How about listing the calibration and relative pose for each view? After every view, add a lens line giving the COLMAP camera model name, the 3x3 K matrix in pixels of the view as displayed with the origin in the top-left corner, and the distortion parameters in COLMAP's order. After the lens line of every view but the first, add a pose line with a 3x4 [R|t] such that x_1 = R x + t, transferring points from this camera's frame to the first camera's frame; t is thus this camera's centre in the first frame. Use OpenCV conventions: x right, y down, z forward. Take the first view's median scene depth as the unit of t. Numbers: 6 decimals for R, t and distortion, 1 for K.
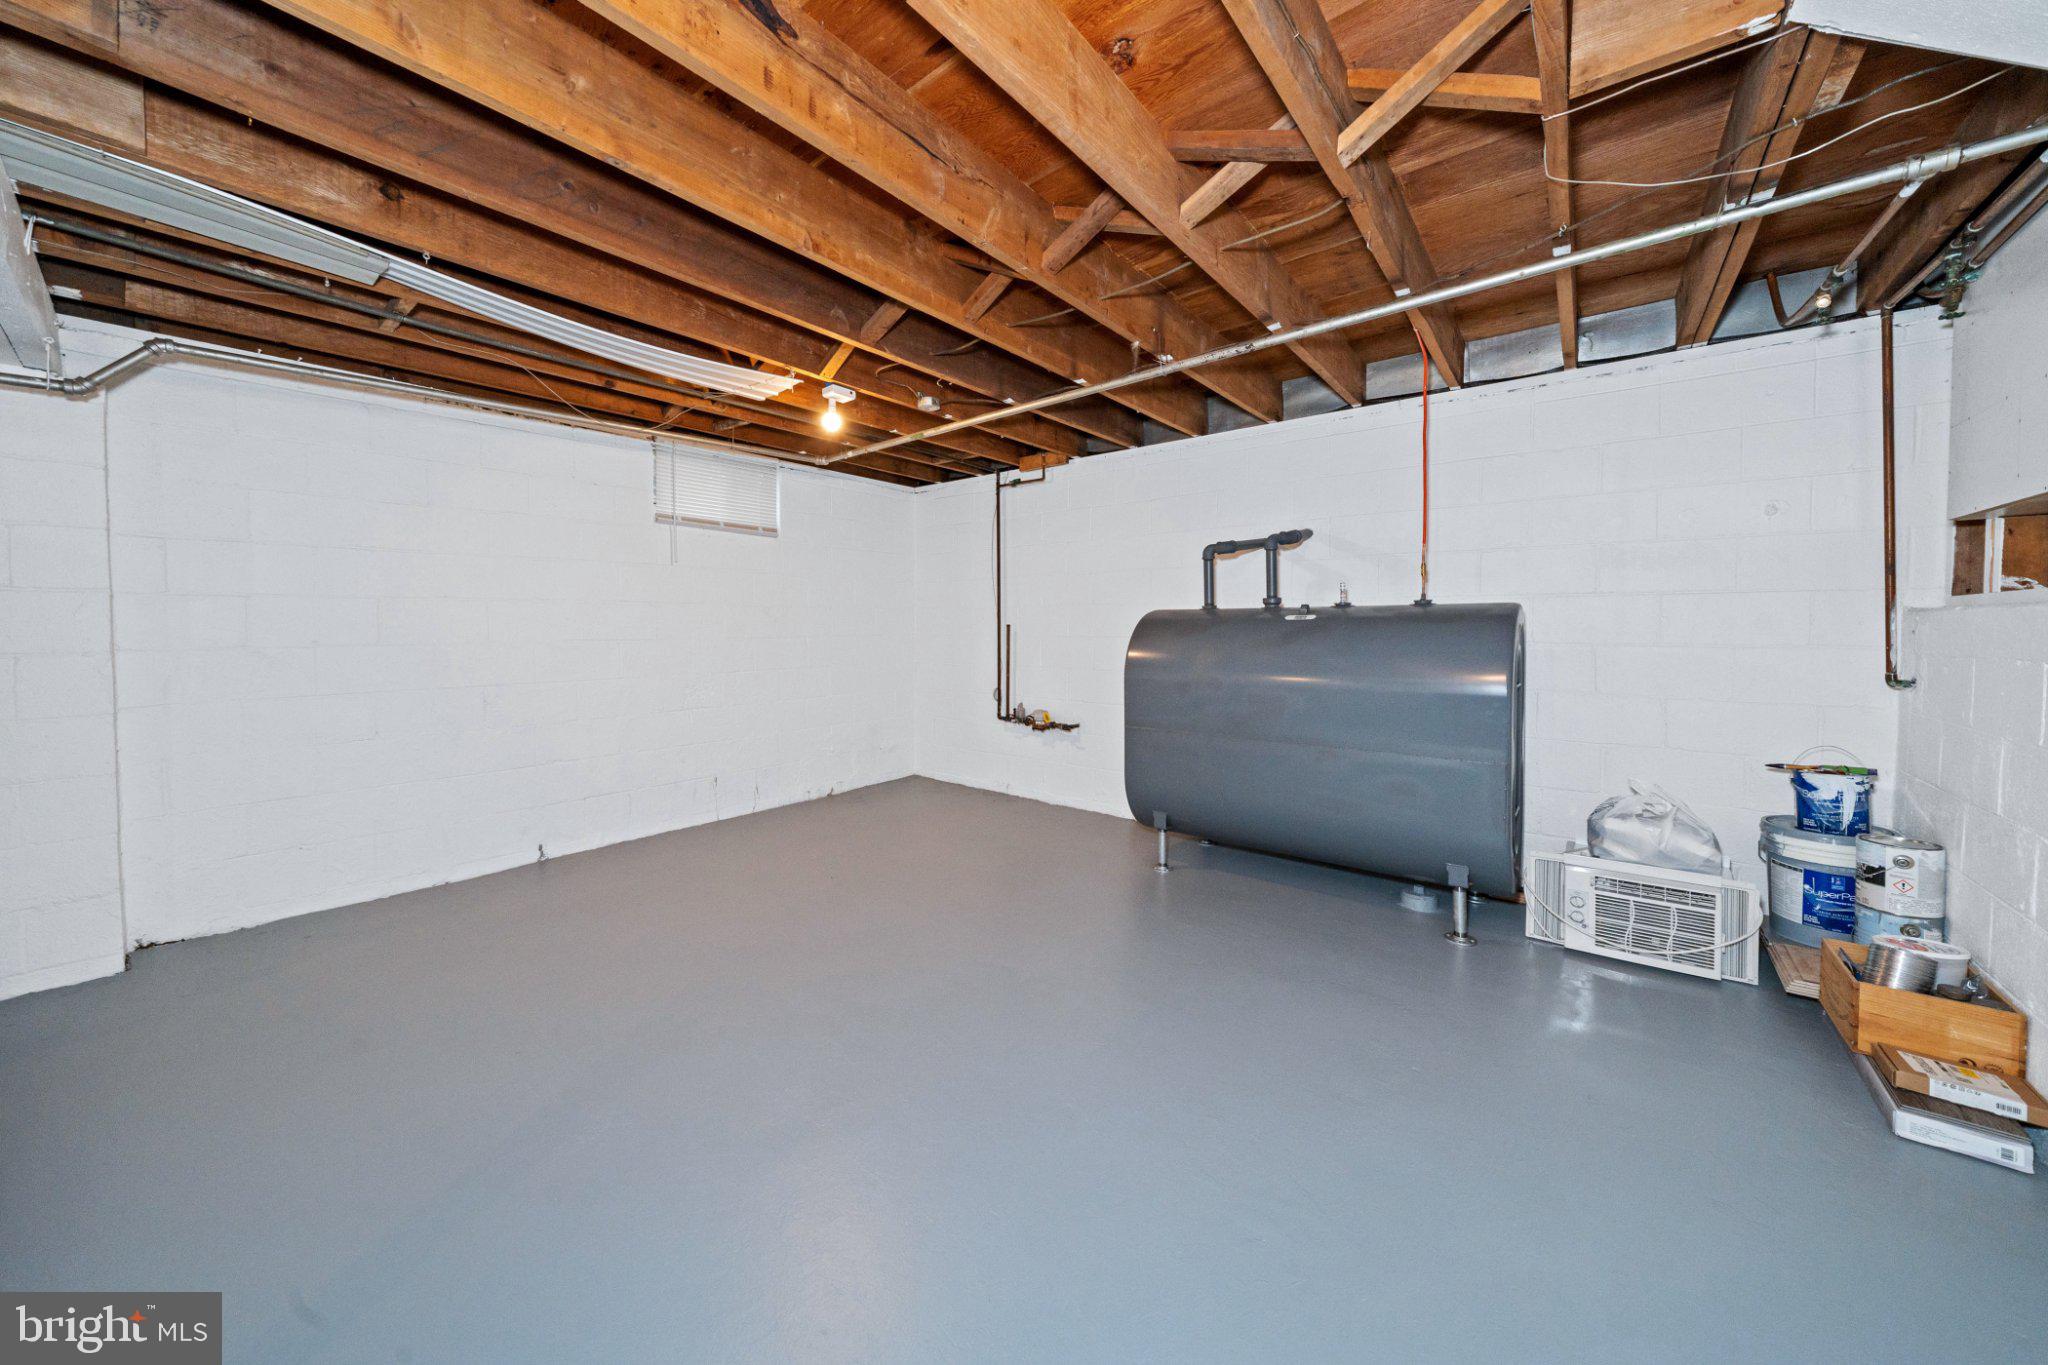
lens RADIAL K [[708.7, 0, 1015.6], [0, 708.7, 645.8], [0, 0, 1]] dist [-0.000937, -0.000773]
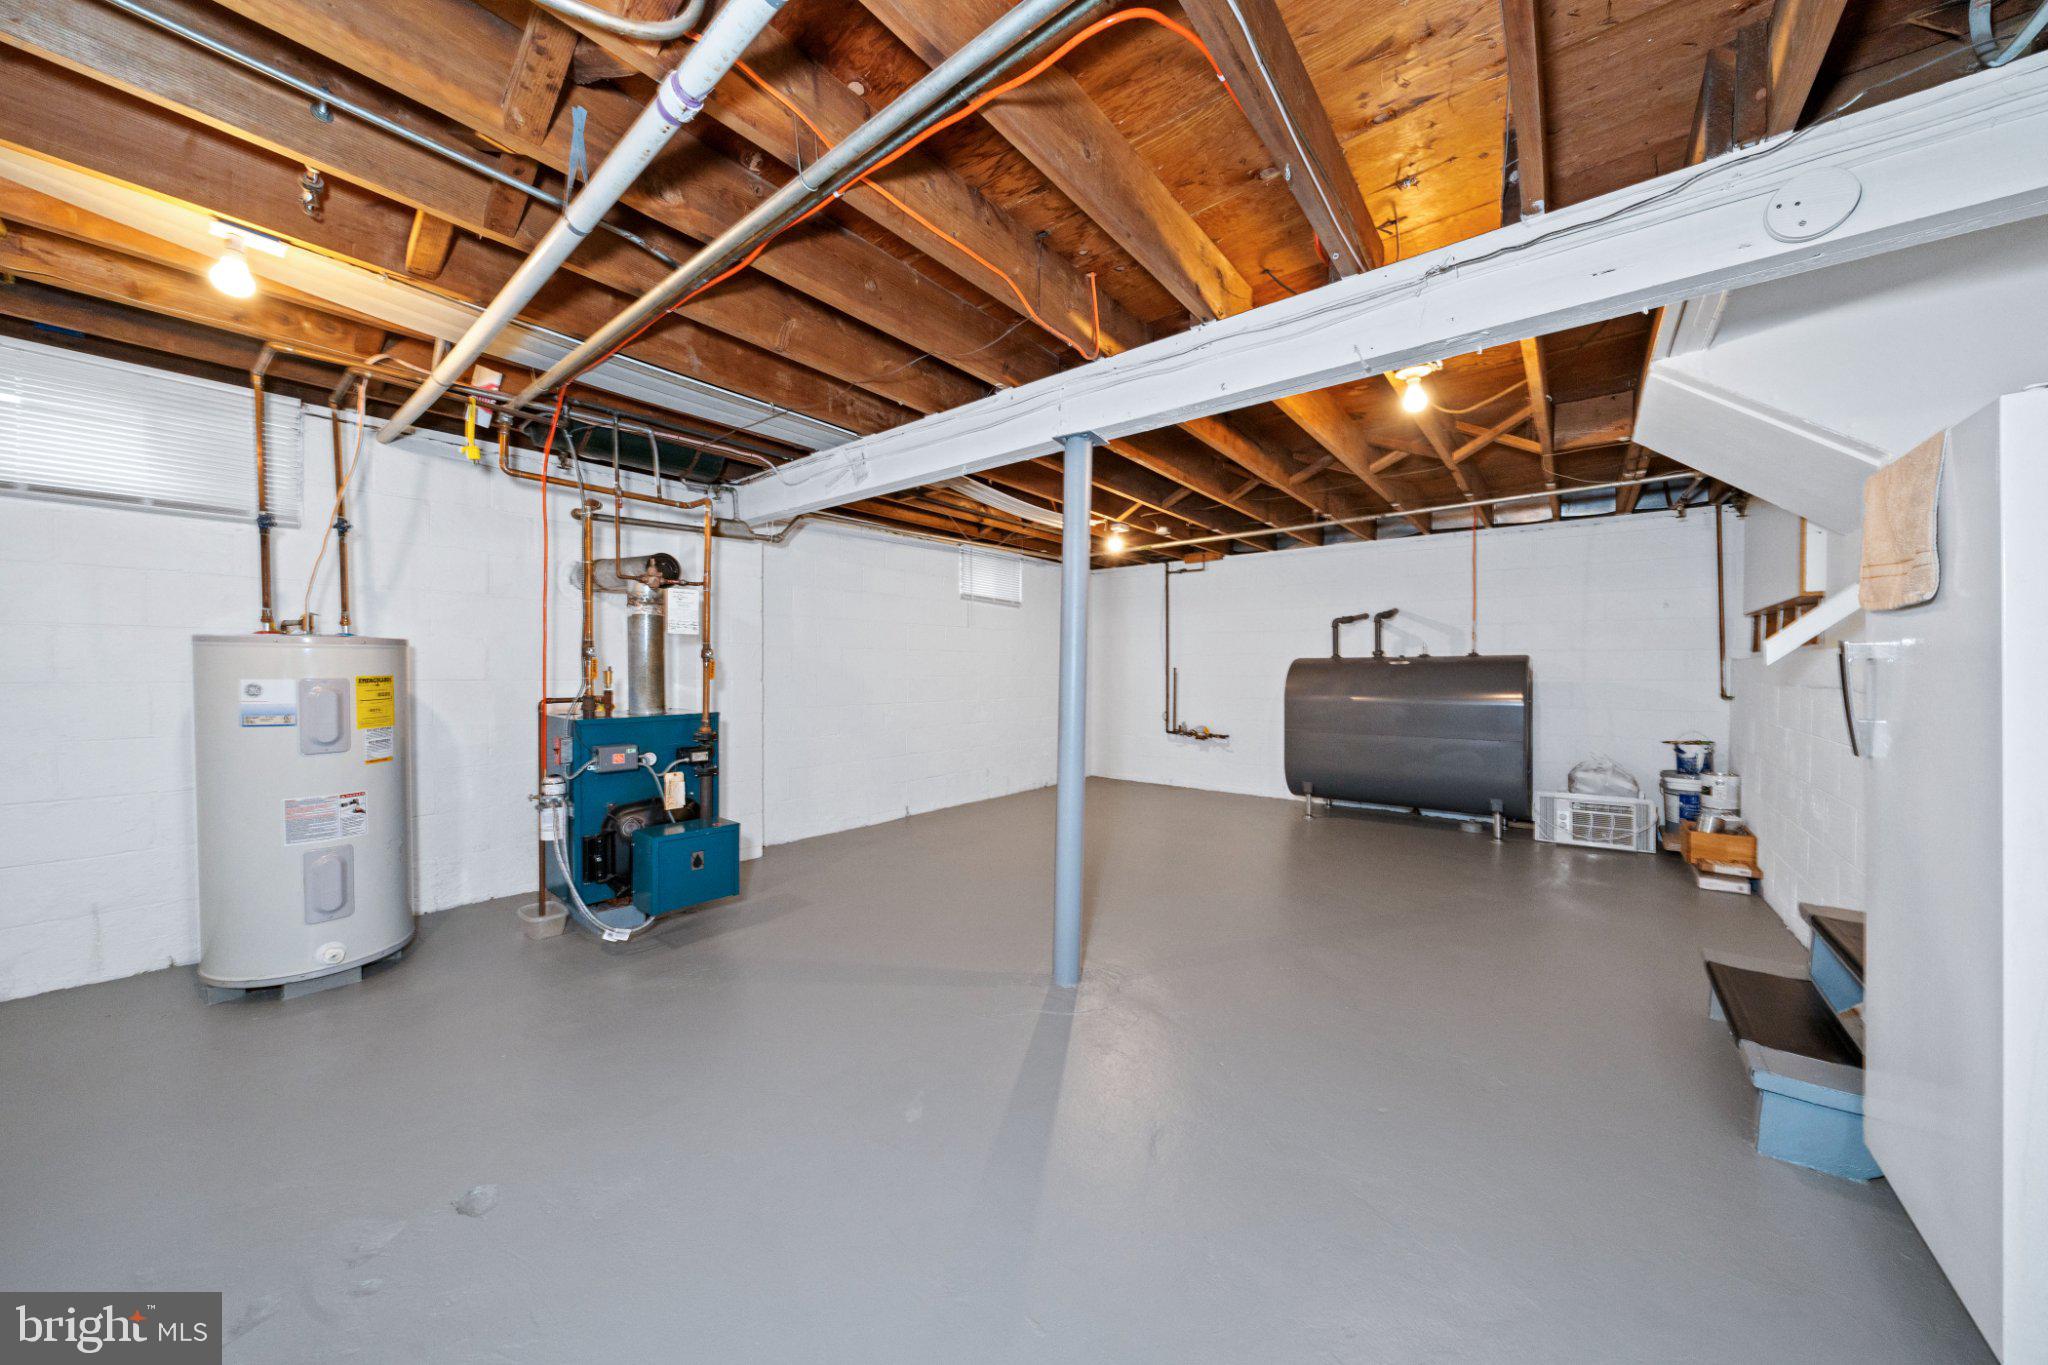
lens RADIAL K [[708.7, 0, 1014.7], [0, 708.7, 681.3], [0, 0, 1]] dist [-0.000937, -0.000773]
pose [[0.999993, 0.001699, 0.003235, -0.606772], [-0.001653, 0.999898, -0.014167, 0.034120], [-0.003258, 0.014161, 0.999894, -0.801231]]
